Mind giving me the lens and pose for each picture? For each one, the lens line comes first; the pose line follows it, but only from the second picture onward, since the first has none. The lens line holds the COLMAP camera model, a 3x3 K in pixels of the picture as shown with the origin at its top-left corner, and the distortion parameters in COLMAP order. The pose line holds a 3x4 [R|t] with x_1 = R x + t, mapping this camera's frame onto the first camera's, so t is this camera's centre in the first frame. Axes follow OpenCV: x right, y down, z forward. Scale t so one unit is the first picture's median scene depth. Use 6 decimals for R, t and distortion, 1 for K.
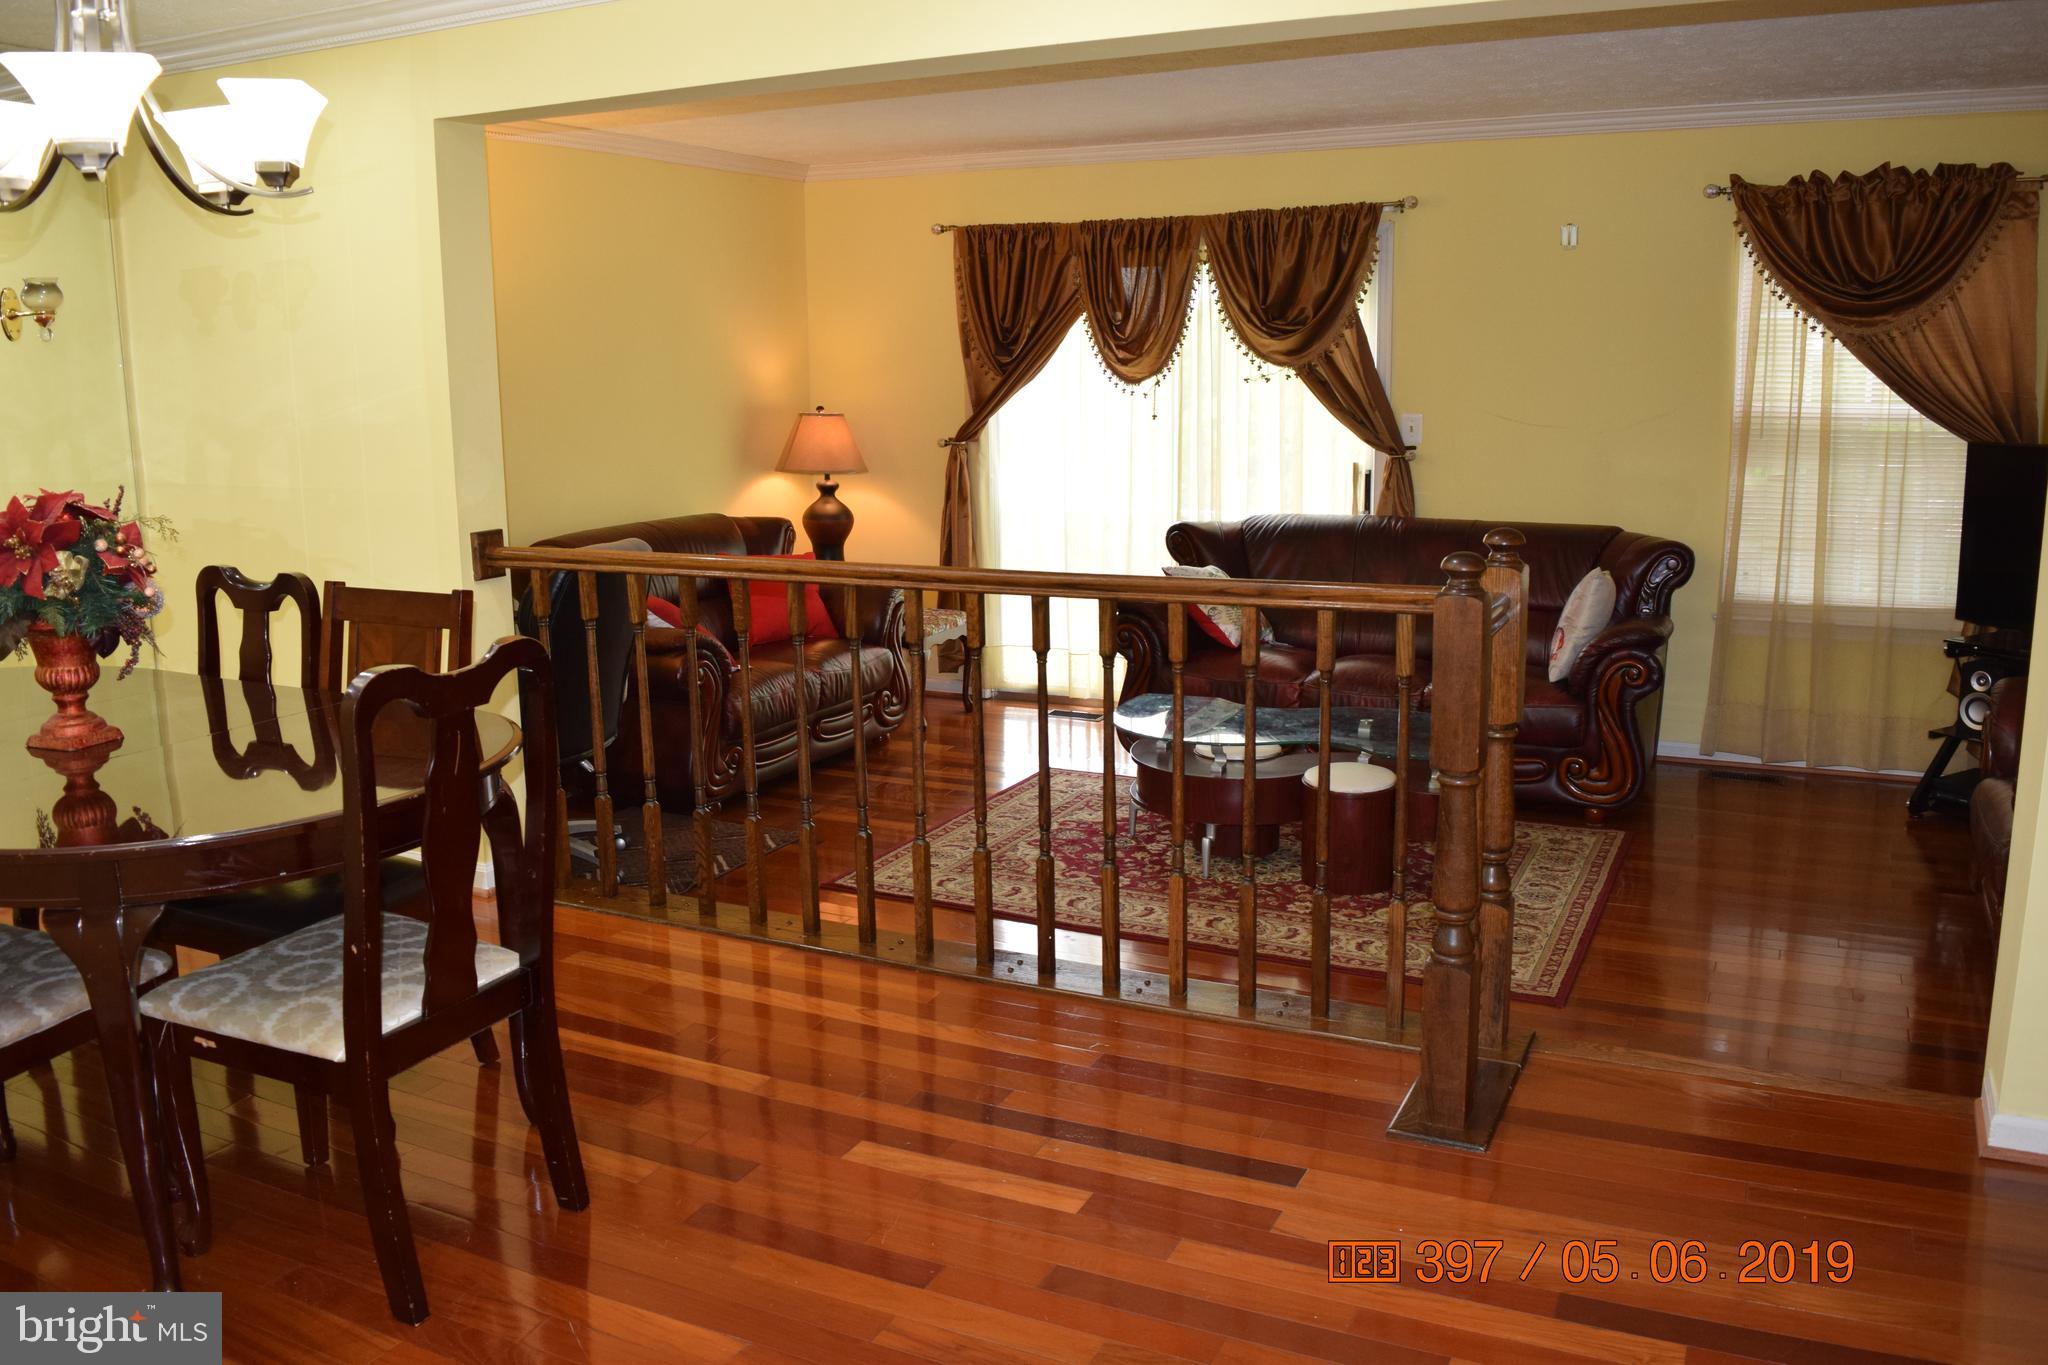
lens RADIAL K [[1610.5, 0, 1021.4], [0, 1610.5, 681.7], [0, 0, 1]] dist [-0.095258, 0.024636]
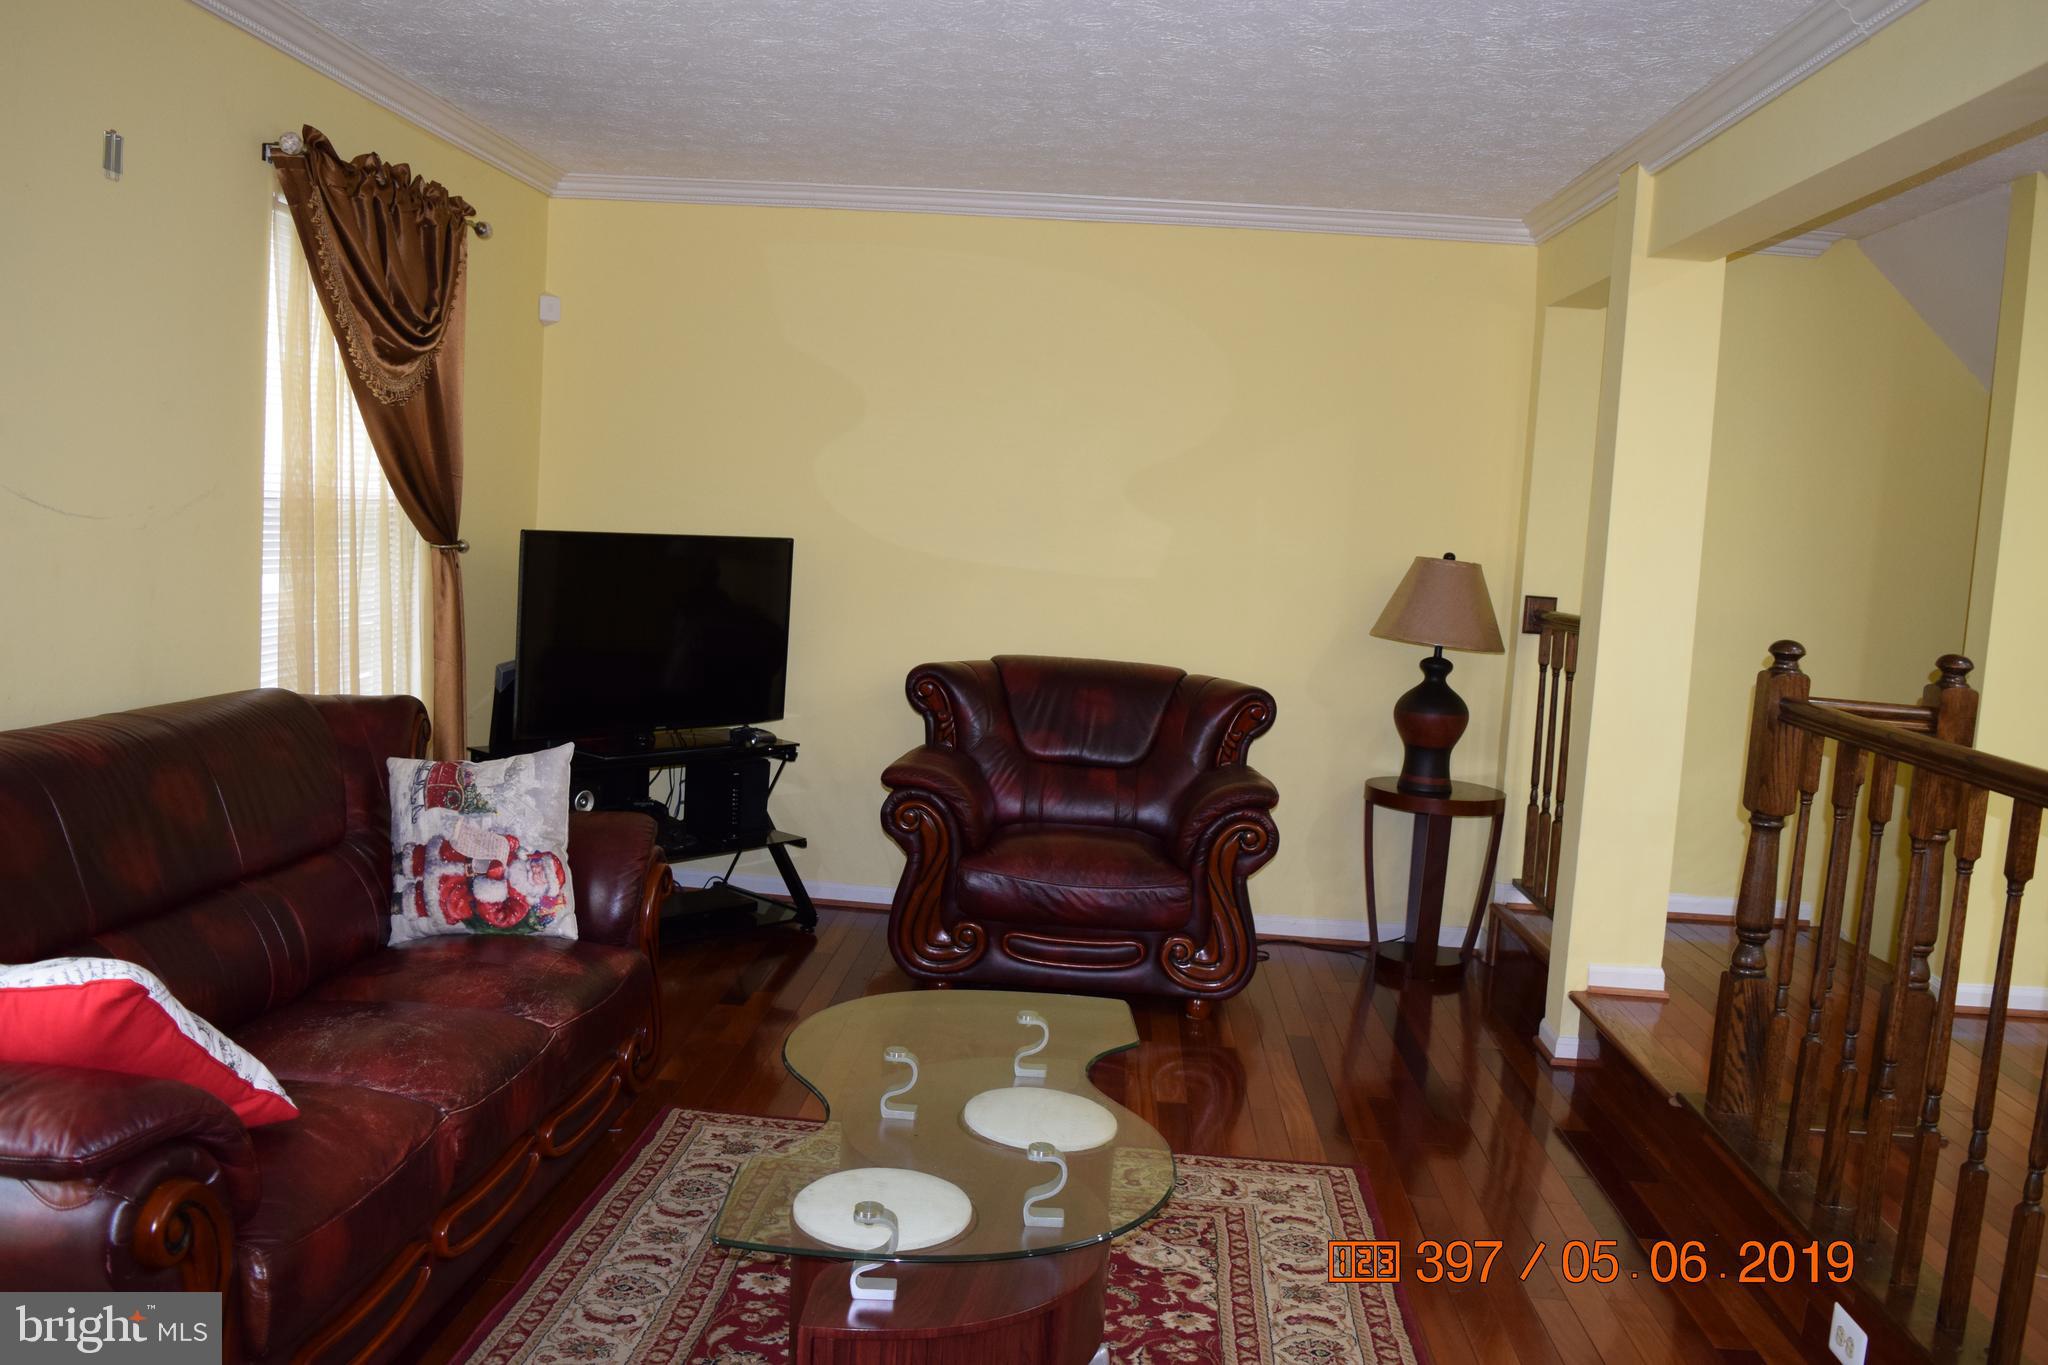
lens RADIAL K [[1610.5, 0, 1013.2], [0, 1610.5, 678.5], [0, 0, 1]] dist [-0.095258, 0.024636]
pose [[-0.383590, -0.100368, 0.918033, -0.350491], [0.122431, 0.979775, 0.158275, -0.215796], [-0.915352, 0.173109, -0.363544, 1.301531]]
